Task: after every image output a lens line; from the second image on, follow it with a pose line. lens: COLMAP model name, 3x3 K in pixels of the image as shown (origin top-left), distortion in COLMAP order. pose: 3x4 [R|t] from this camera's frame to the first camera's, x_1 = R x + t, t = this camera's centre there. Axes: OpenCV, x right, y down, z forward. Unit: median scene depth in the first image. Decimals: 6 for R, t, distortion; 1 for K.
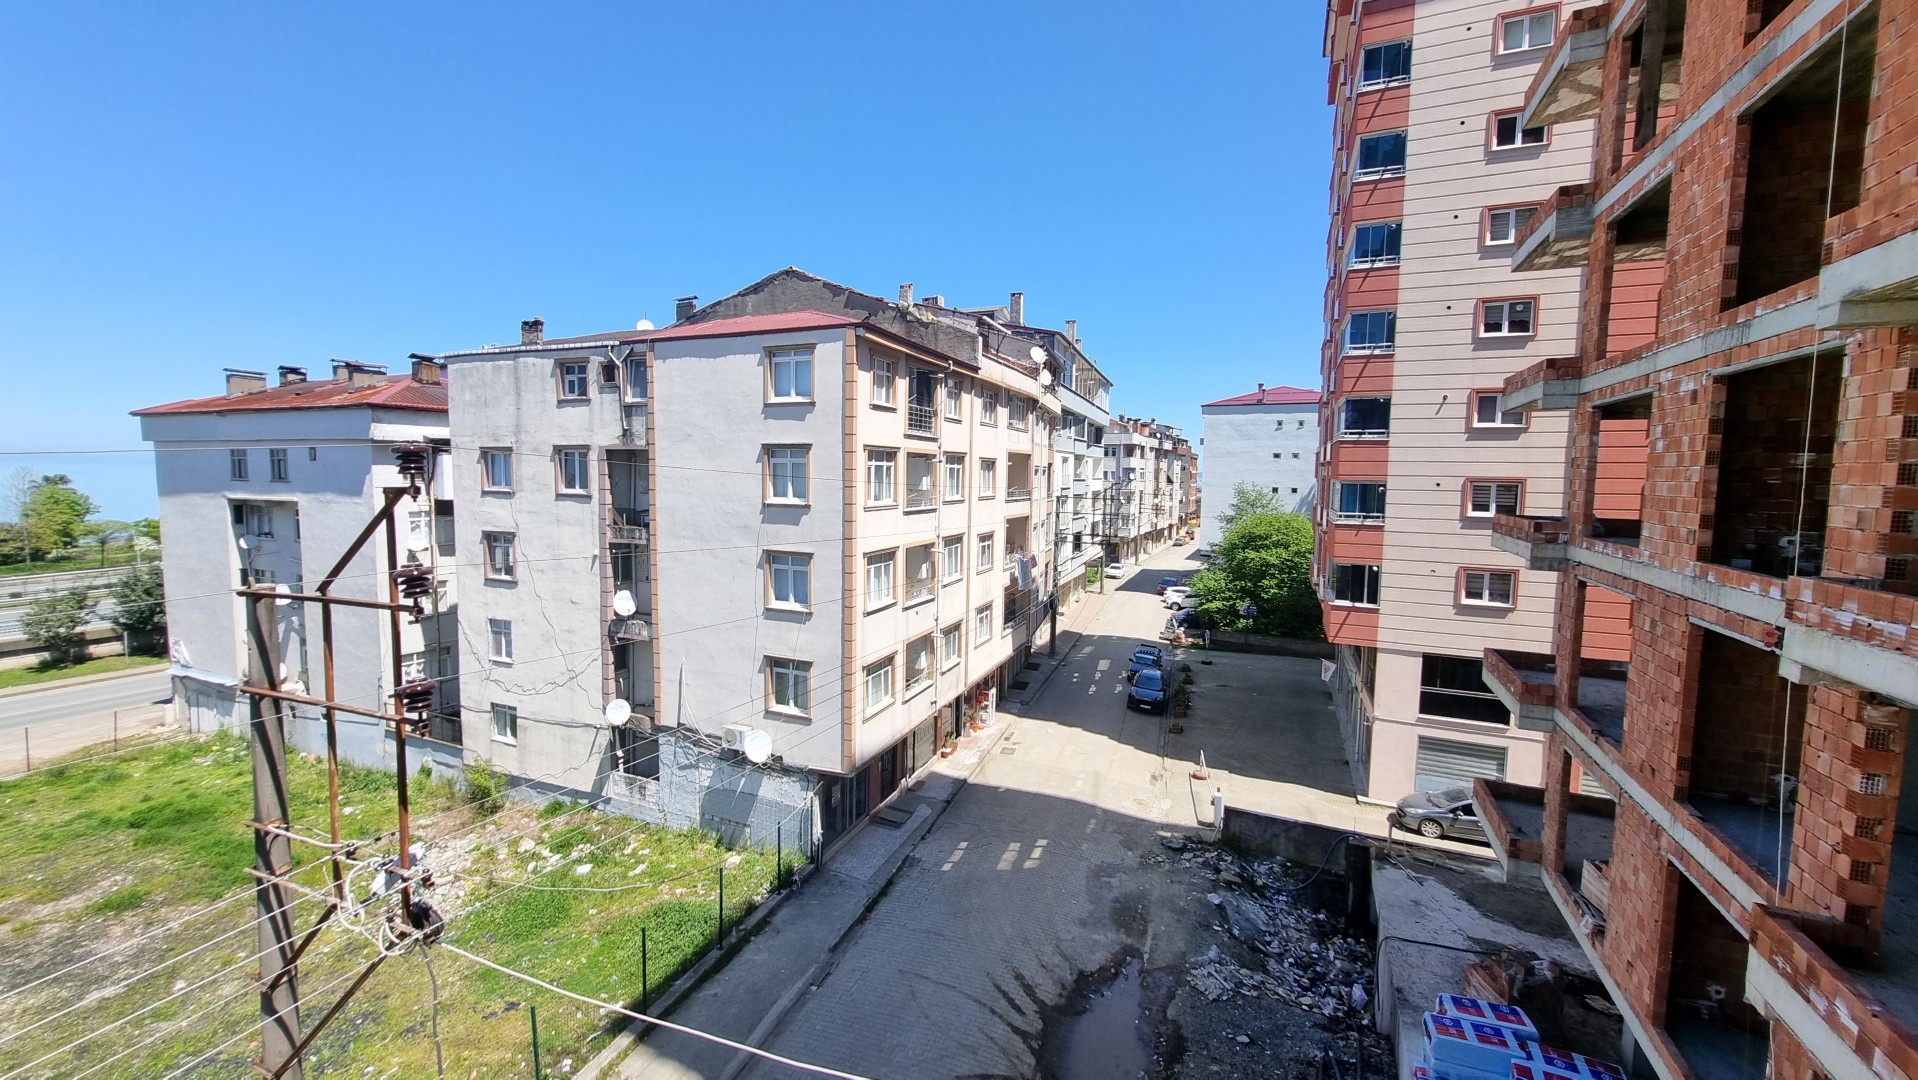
lens RADIAL K [[751.4, 0, 933.9], [0, 751.4, 532.8], [0, 0, 1]] dist [0.001028, -0.000666]
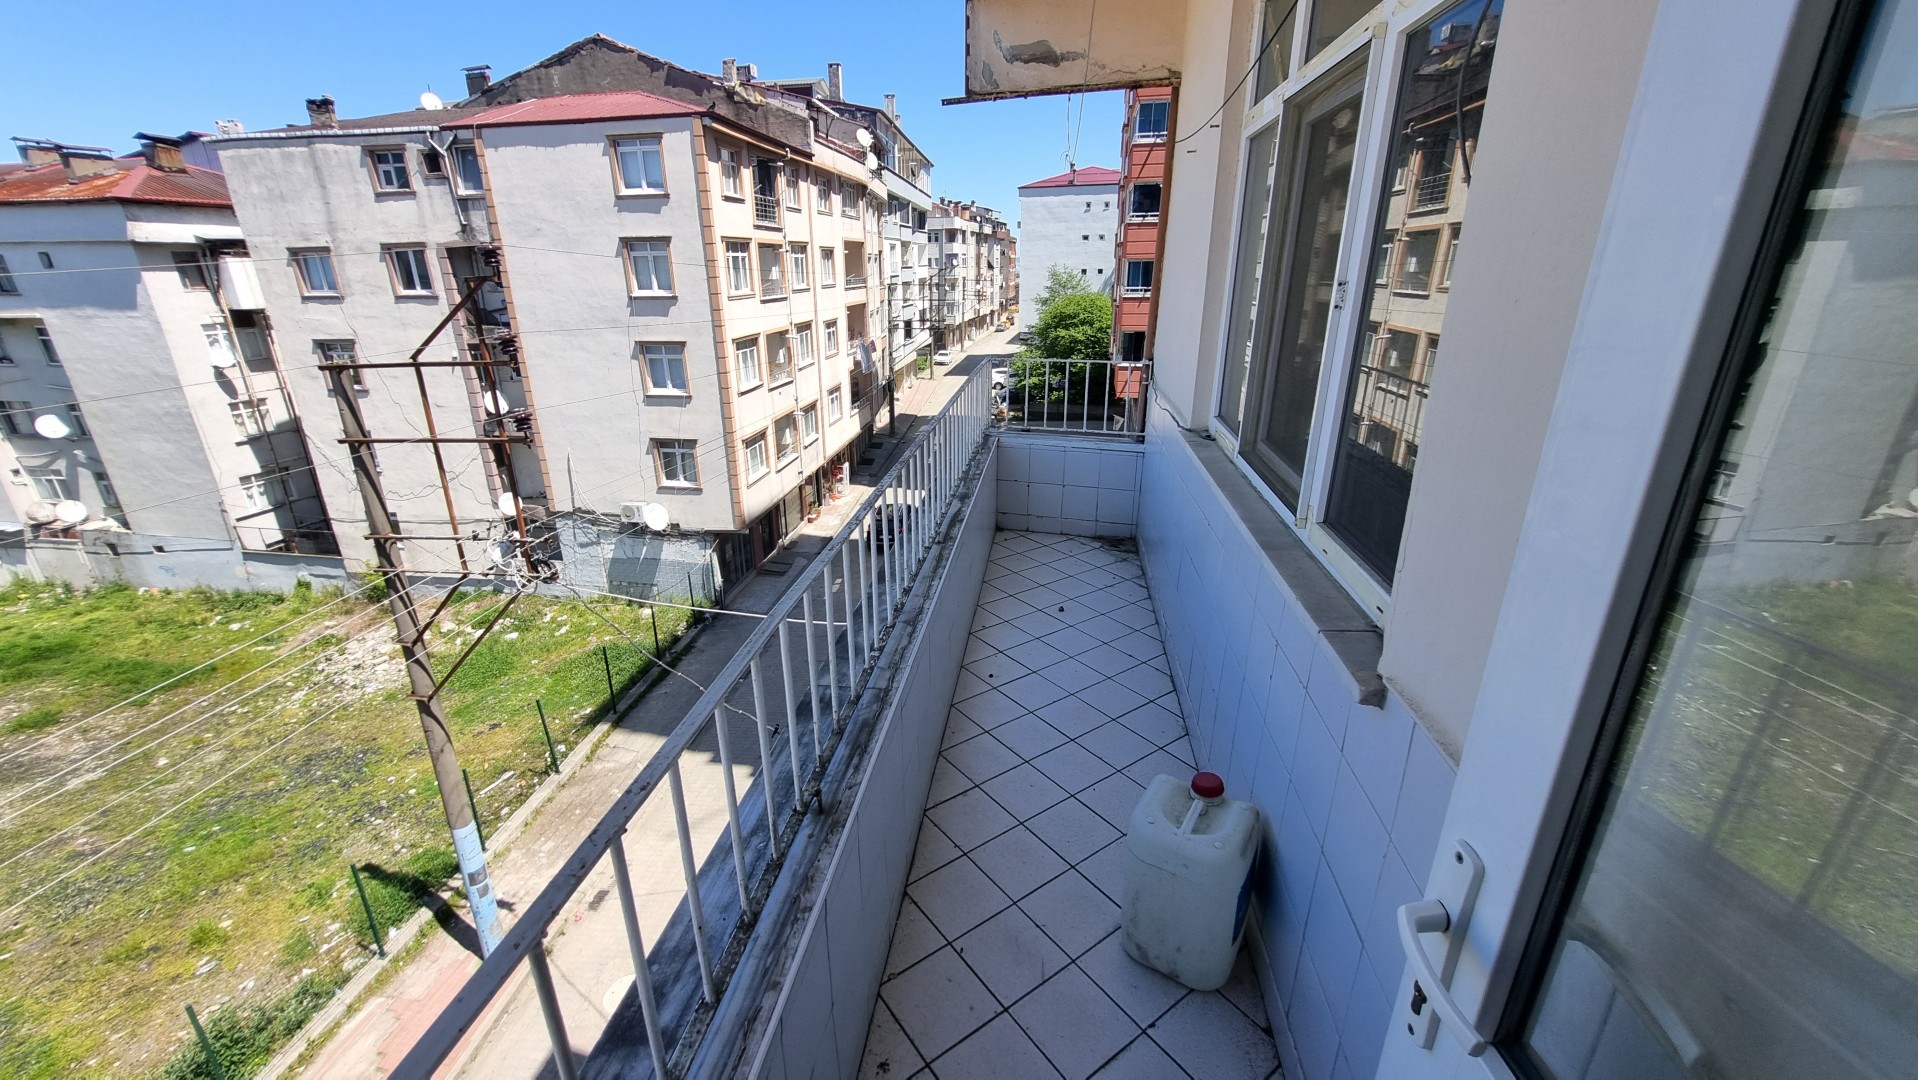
lens RADIAL K [[745.4, 0, 931.6], [0, 745.4, 530.8], [0, 0, 1]] dist [-0.001779, 0.002606]
pose [[0.973299, -0.103584, 0.204840, -0.049340], [0.046207, 0.962536, 0.267187, 0.015371], [-0.224842, -0.250588, 0.941622, -0.151336]]
